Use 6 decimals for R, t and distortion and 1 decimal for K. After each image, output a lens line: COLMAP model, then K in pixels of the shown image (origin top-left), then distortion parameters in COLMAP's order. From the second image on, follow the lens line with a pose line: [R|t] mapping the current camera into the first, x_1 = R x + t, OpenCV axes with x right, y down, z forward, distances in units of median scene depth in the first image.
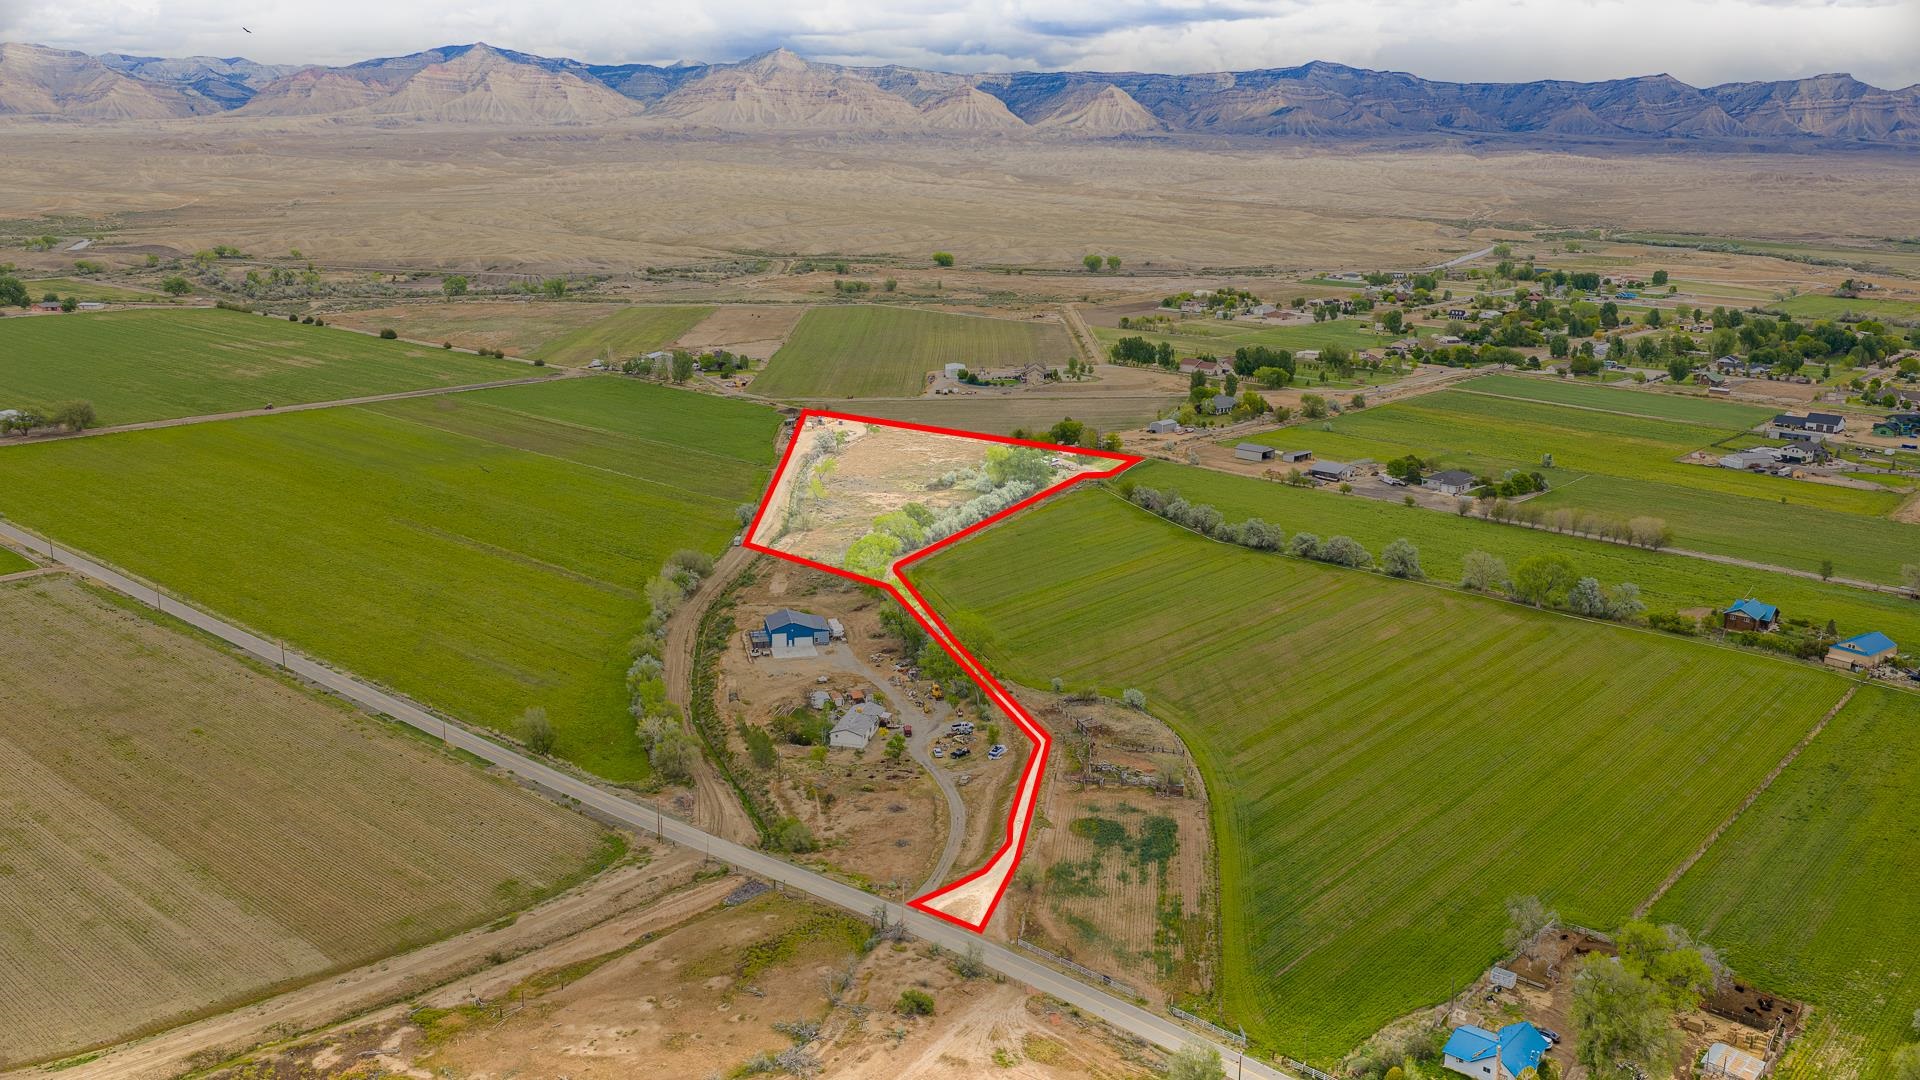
lens RADIAL K [[1599.5, 0, 964.8], [0, 1599.5, 545.6], [0, 0, 1]] dist [0.026223, -0.048653]
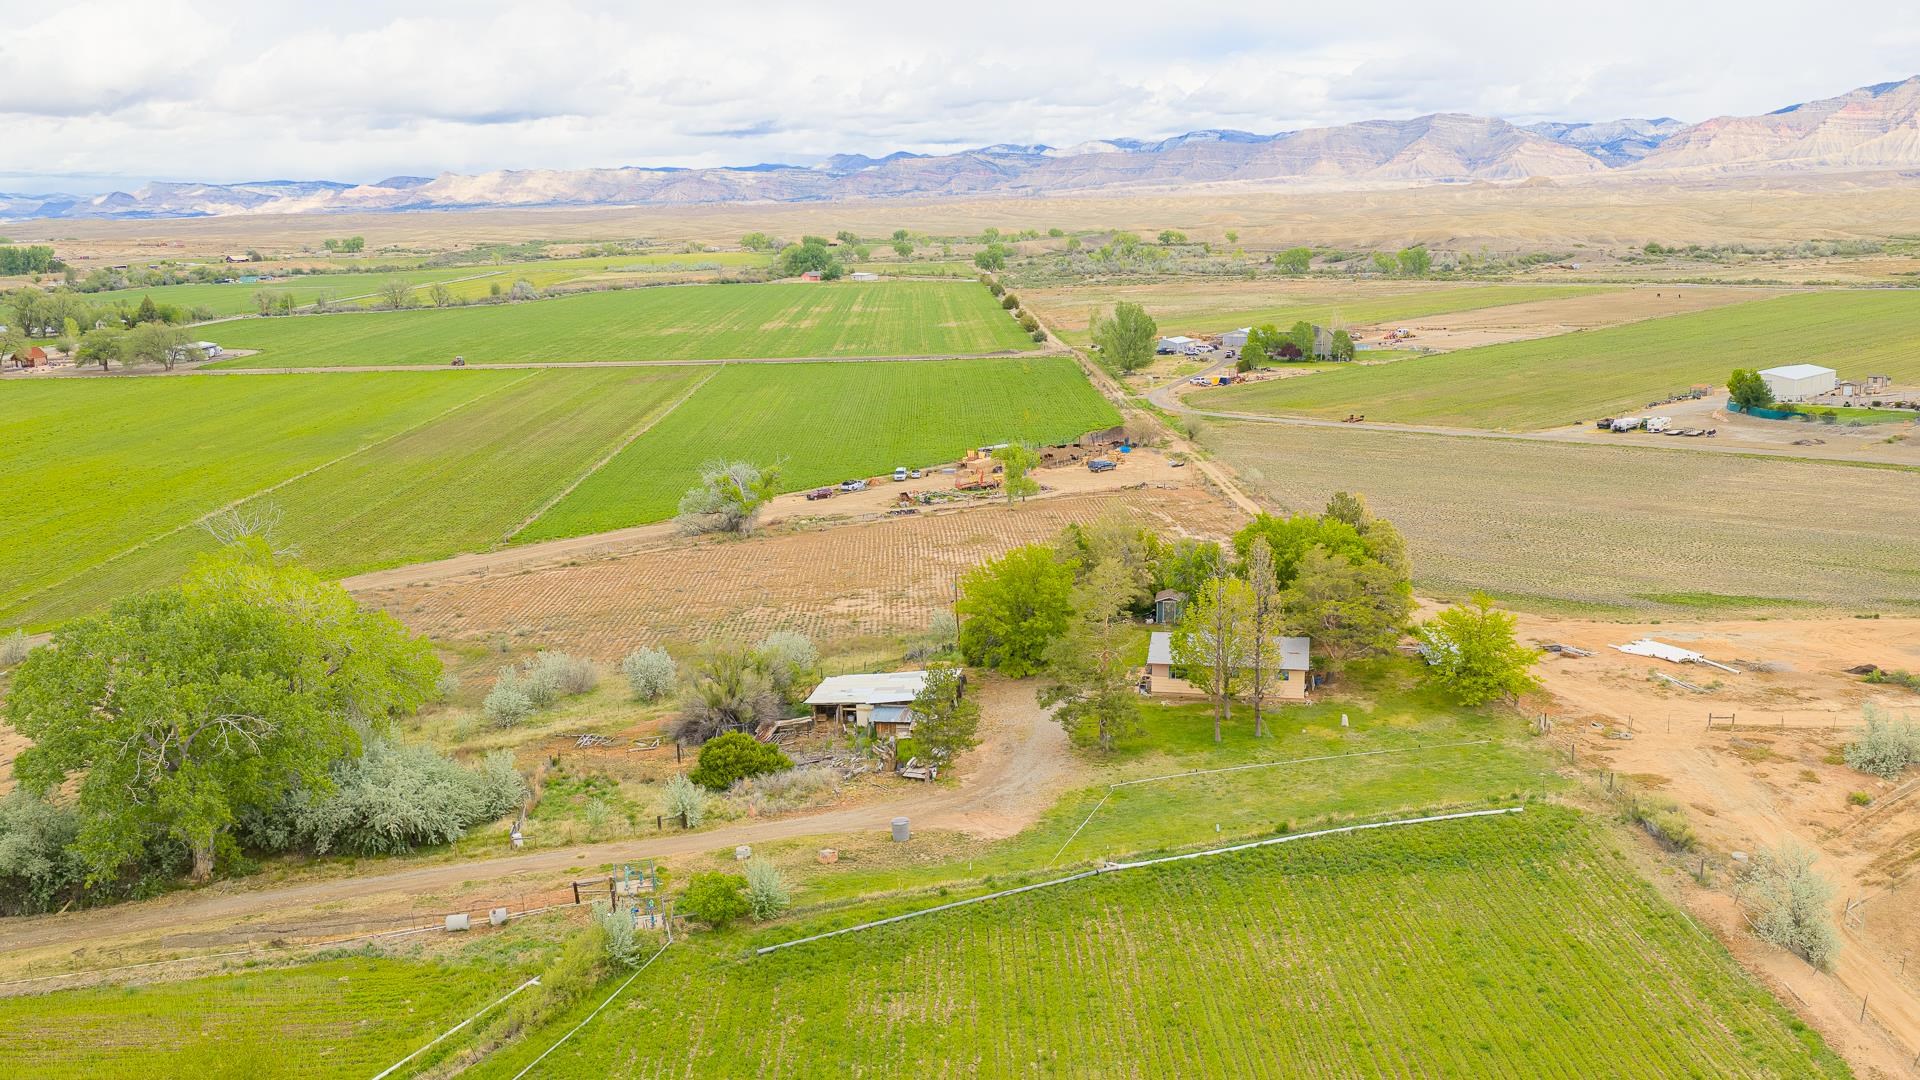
lens RADIAL K [[1599.5, 0, 964.4], [0, 1599.5, 531.5], [0, 0, 1]] dist [0.026223, -0.048653]
pose [[0.675950, 0.118494, -0.727359, 0.135650], [-0.153617, 0.987963, 0.018189, -0.054332], [0.720759, 0.099439, 0.686017, 0.620846]]
